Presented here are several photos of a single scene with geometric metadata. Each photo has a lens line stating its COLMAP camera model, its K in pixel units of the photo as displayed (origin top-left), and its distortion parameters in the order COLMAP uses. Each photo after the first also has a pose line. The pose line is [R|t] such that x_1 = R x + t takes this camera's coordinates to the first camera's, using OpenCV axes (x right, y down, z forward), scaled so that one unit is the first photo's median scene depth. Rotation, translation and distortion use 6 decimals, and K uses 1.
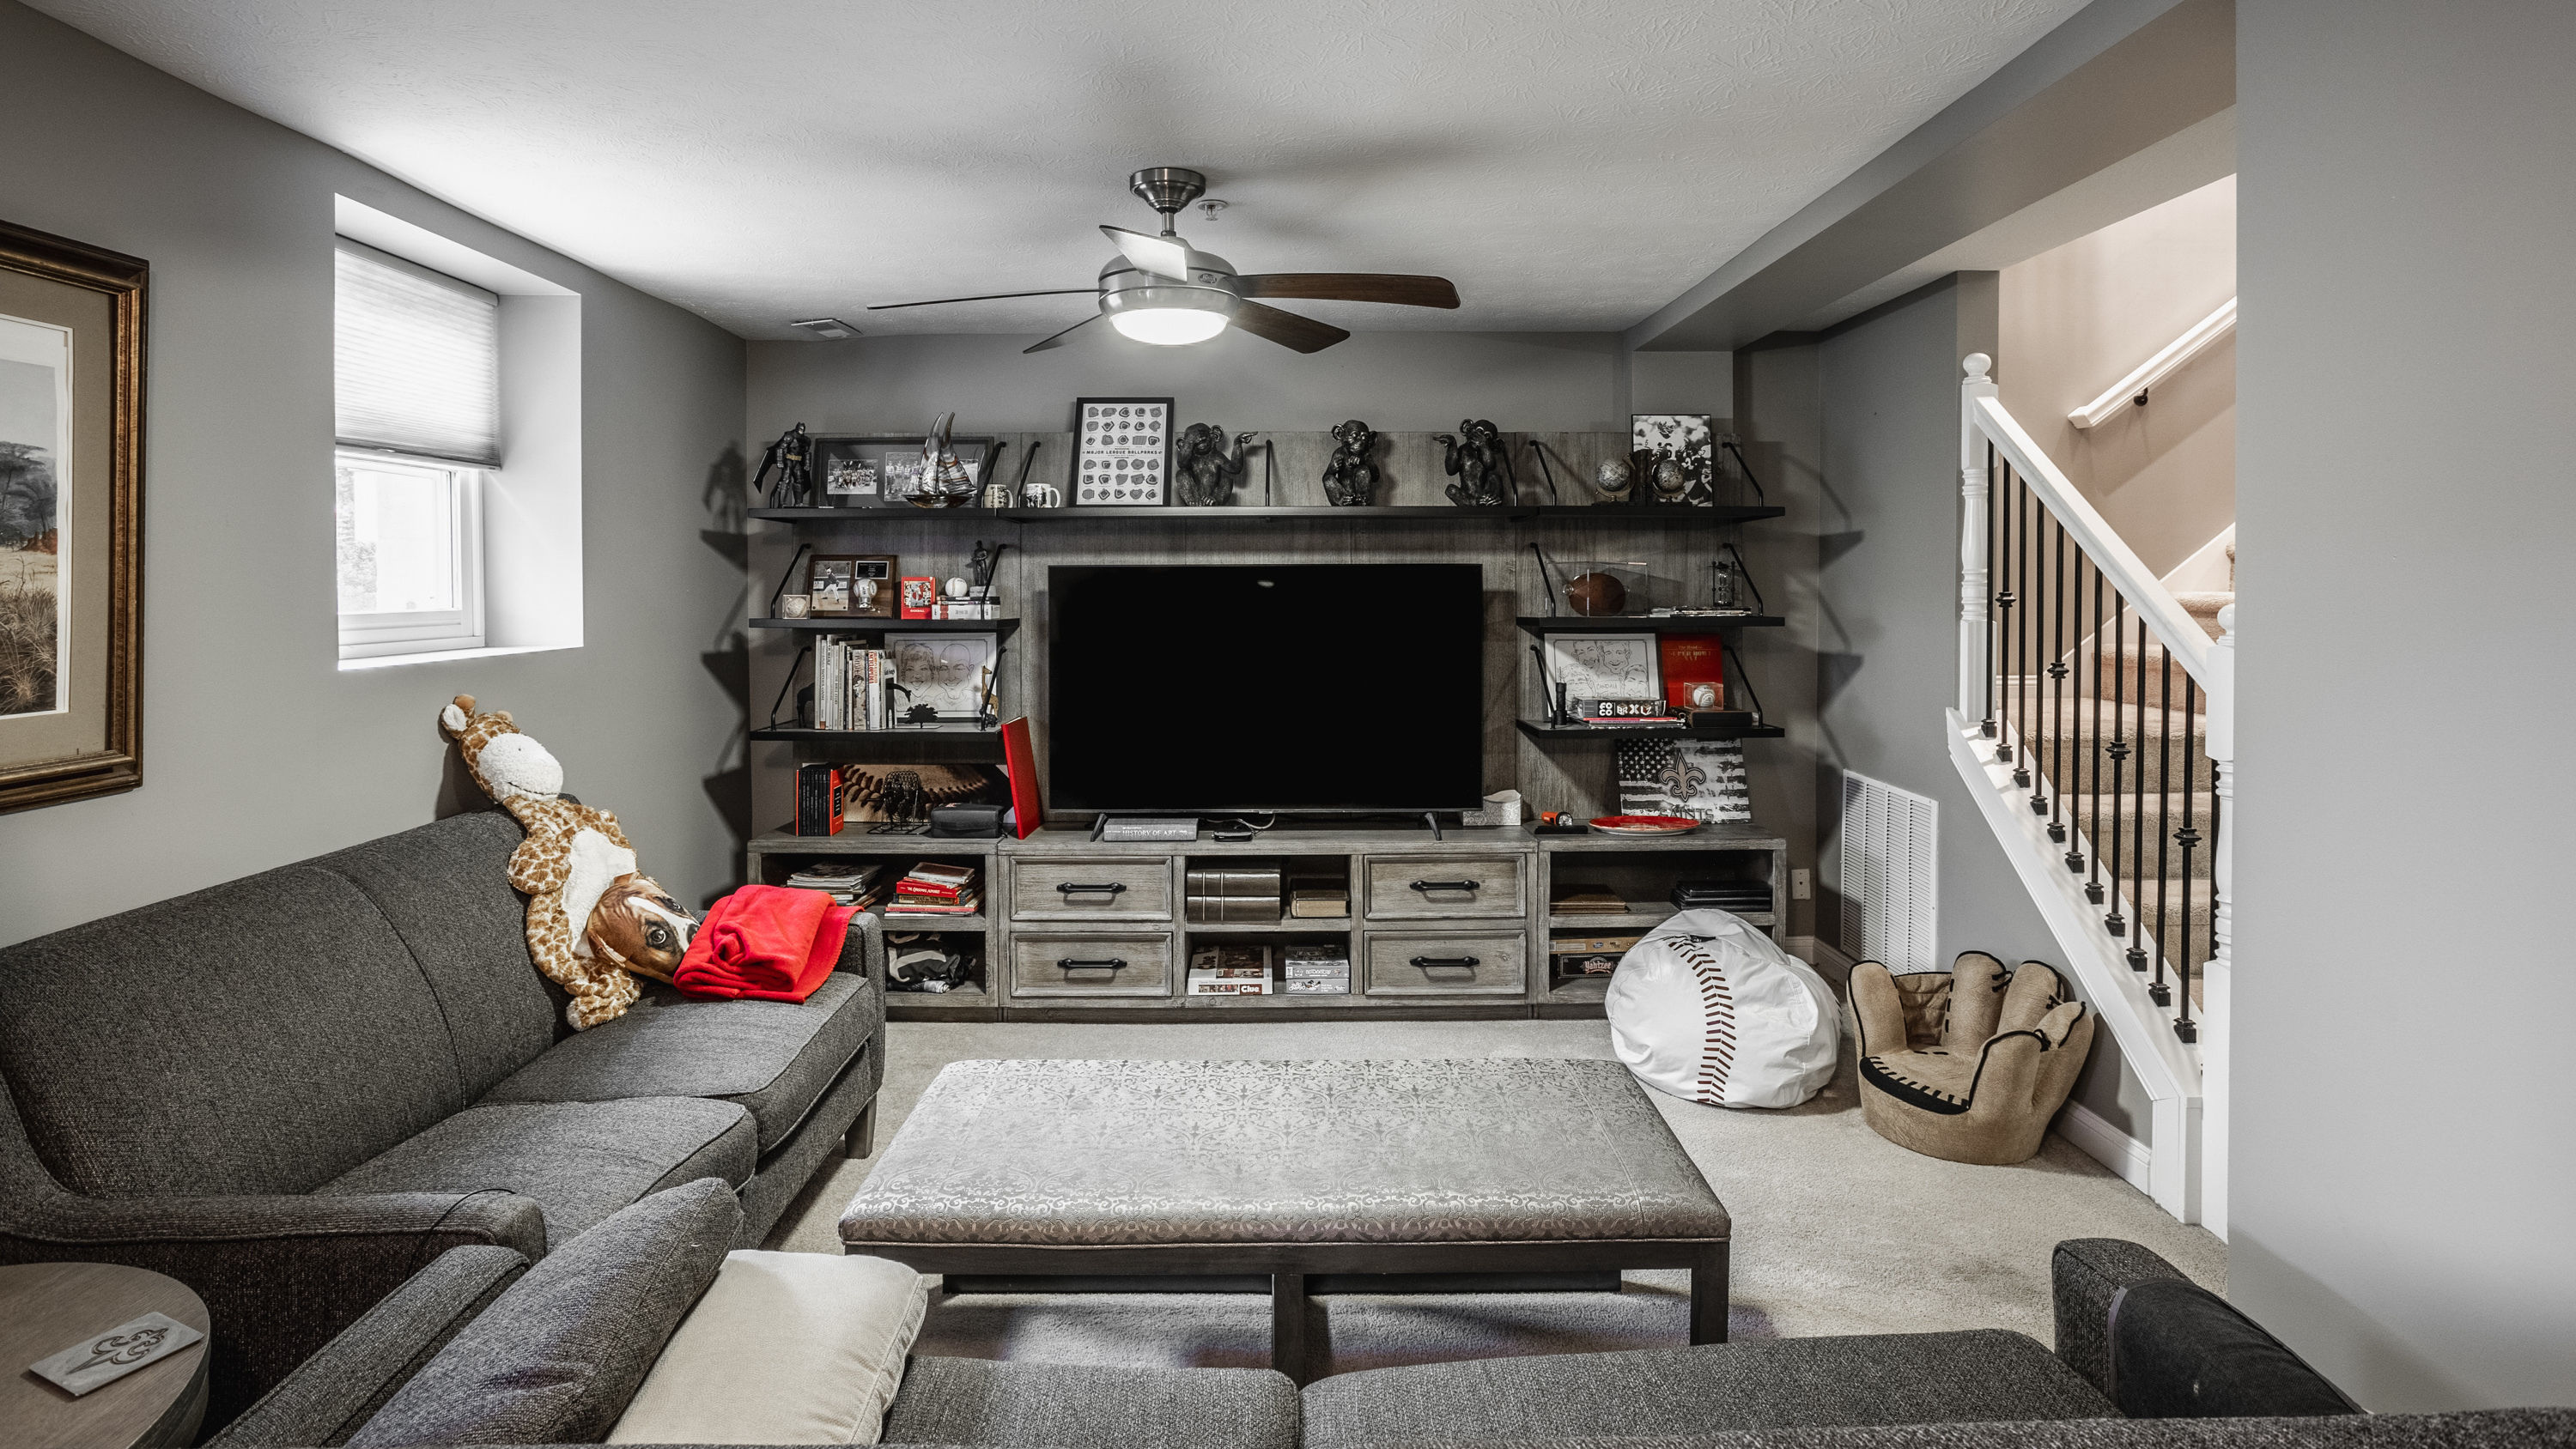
lens RADIAL K [[1413.4, 0, 1230.5], [0, 1413.4, 640.1], [0, 0, 1]] dist [-0.044100, 0.004167]
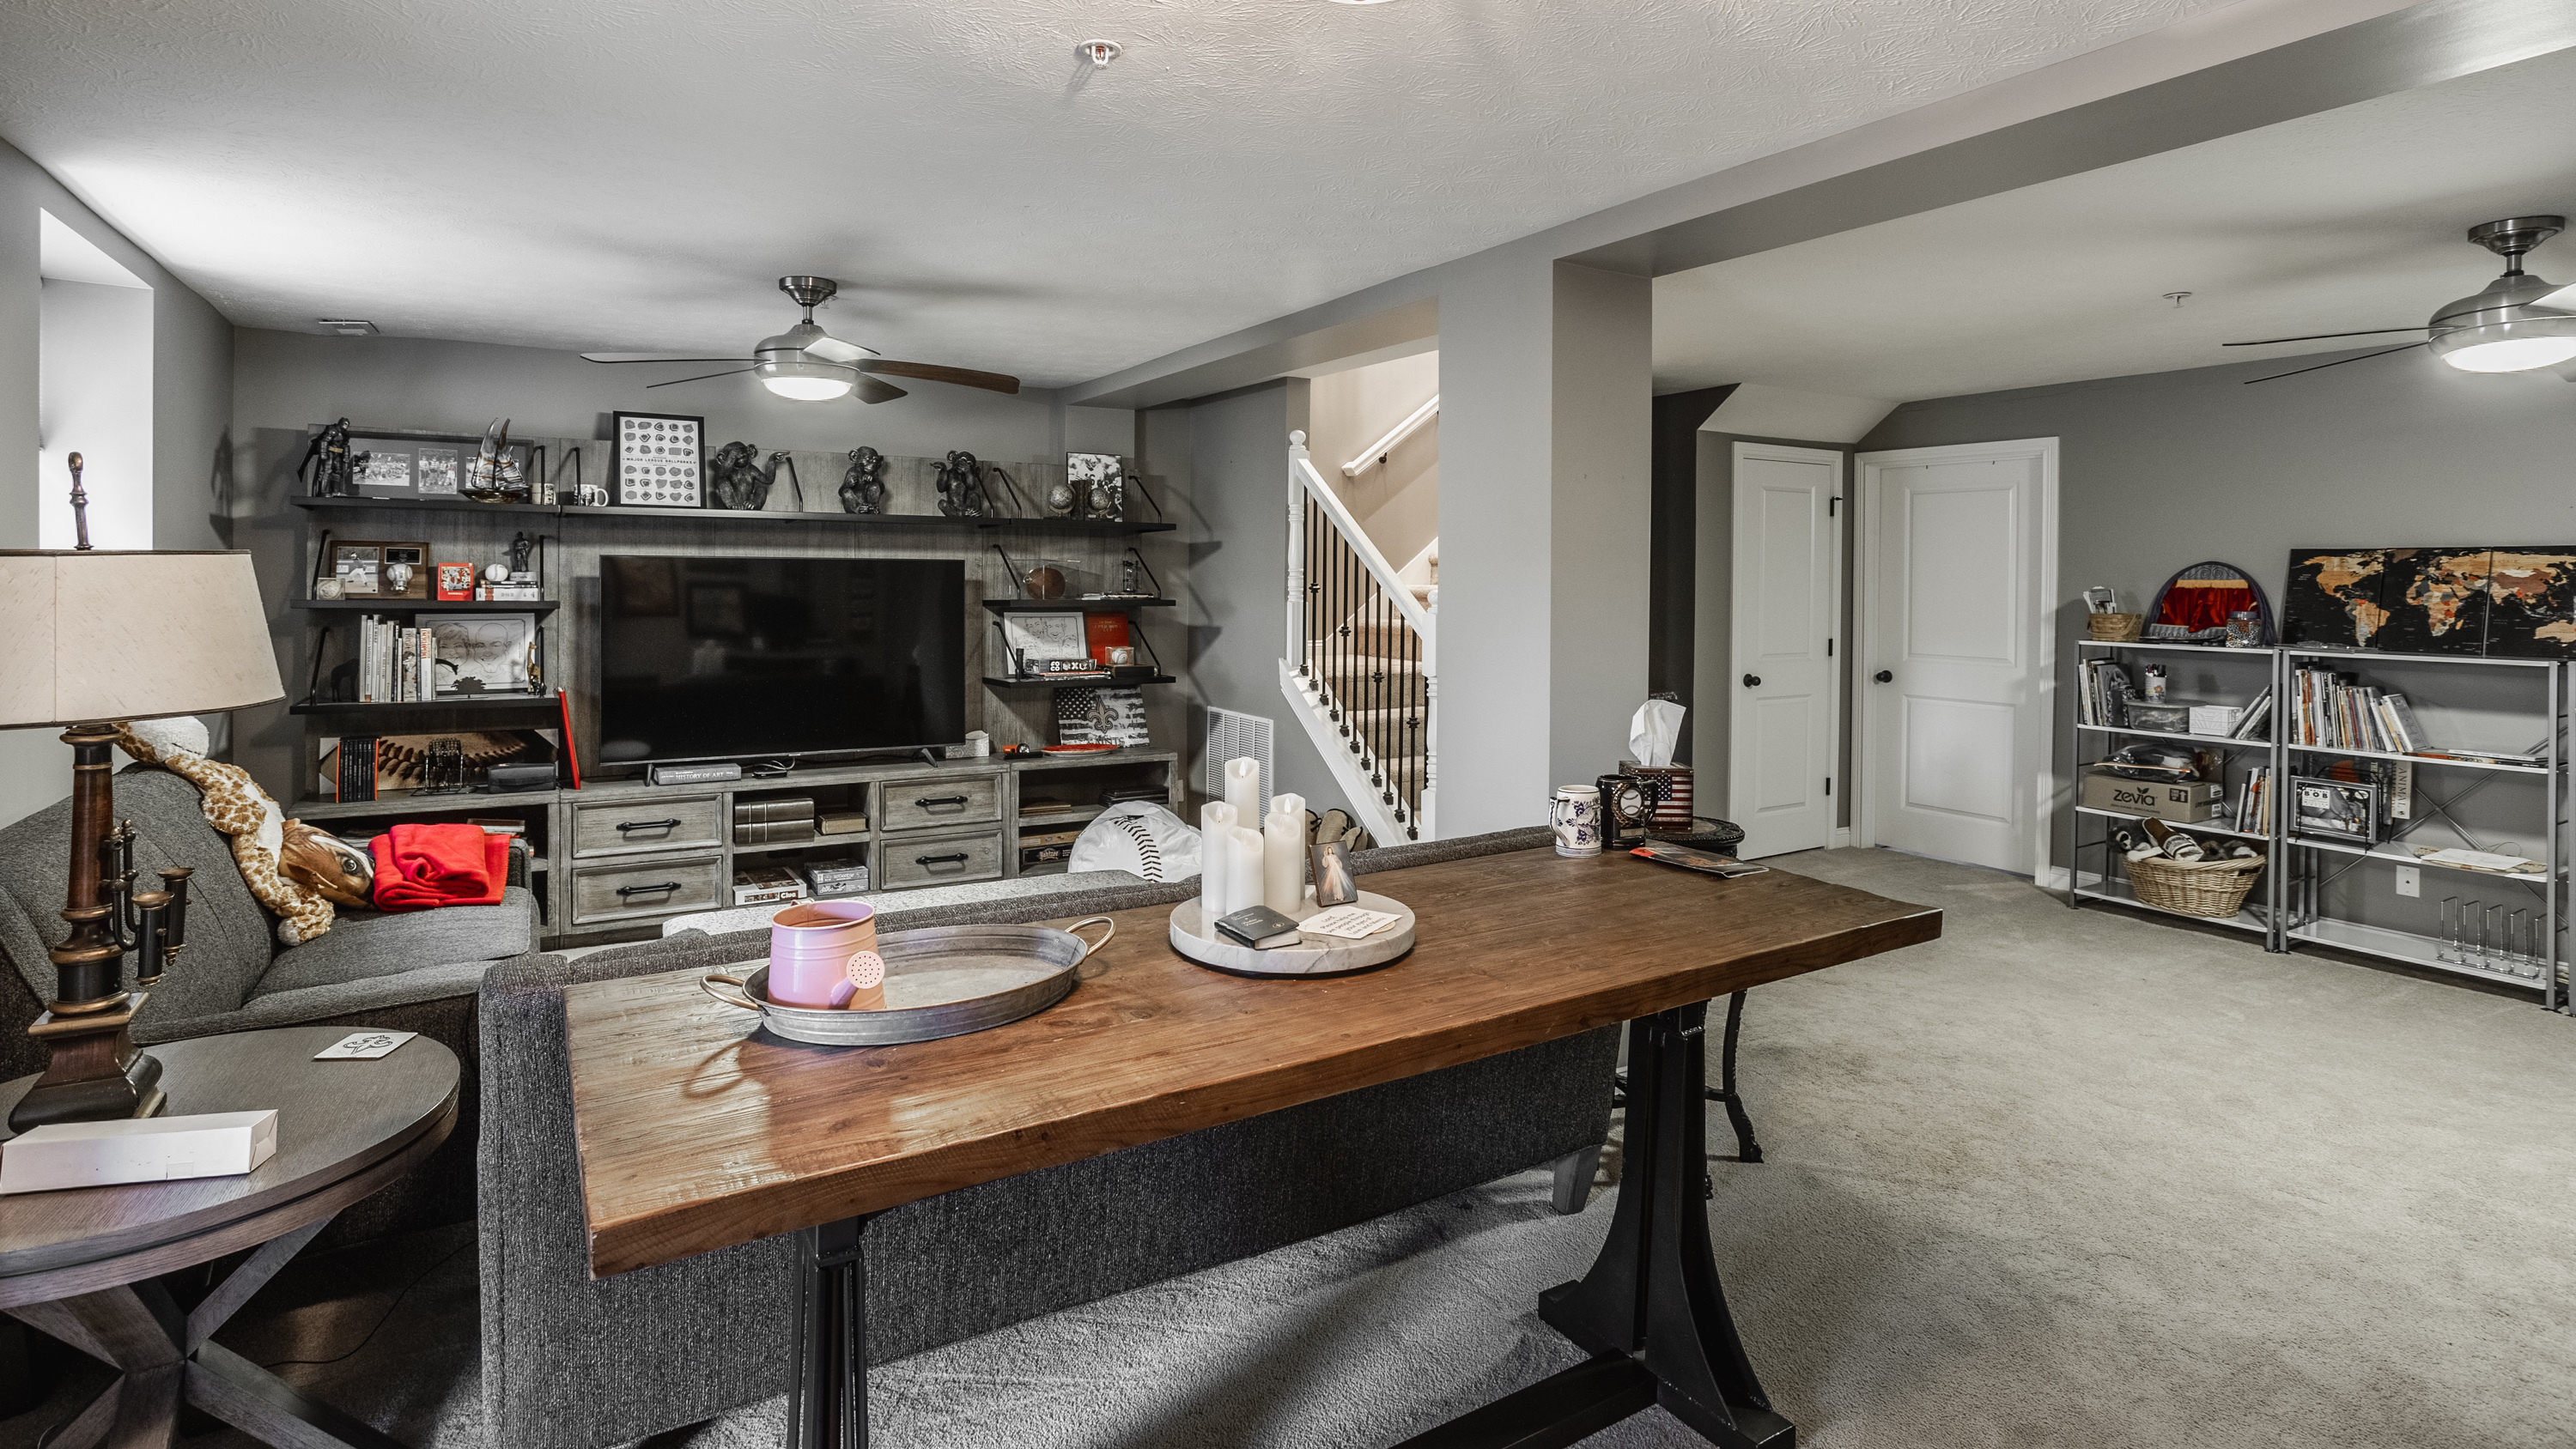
lens RADIAL K [[1289.4, 0, 1284.0], [0, 1289.4, 717.3], [0, 0, 1]] dist [-0.016149, 0.000778]
pose [[0.870278, -0.042049, 0.490763, -0.160177], [0.007888, 0.997411, 0.071472, 0.009783], [-0.492498, -0.058329, 0.868357, -0.213222]]
